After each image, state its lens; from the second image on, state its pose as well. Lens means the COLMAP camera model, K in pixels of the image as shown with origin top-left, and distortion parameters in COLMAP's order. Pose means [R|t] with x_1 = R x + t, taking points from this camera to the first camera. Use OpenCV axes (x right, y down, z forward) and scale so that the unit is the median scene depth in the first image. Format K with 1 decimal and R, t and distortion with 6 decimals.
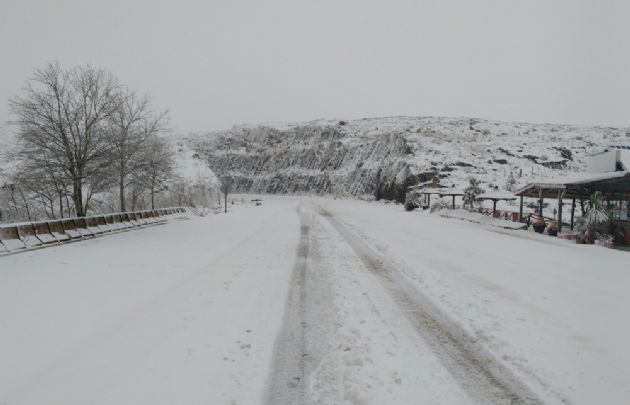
lens RADIAL K [[559.1, 0, 315.0], [0, 559.1, 202.5], [0, 0, 1]] dist [-0.004041, -0.007663]
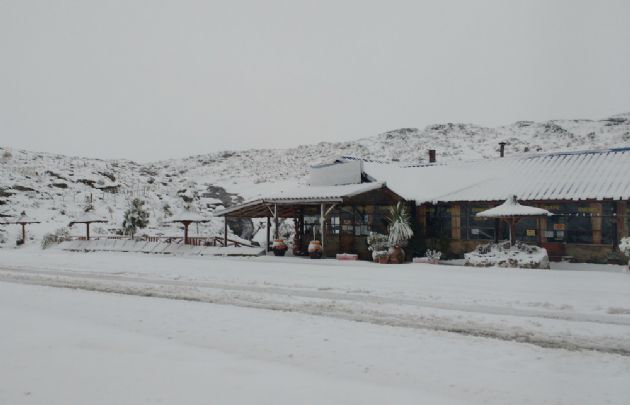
lens RADIAL K [[559.1, 0, 315.0], [0, 559.1, 202.5], [0, 0, 1]] dist [-0.004041, -0.007663]
pose [[0.665083, -0.019249, 0.746521, -0.052368], [0.057629, 0.998010, -0.025609, -0.001018], [-0.744543, 0.060053, 0.664868, 0.109347]]
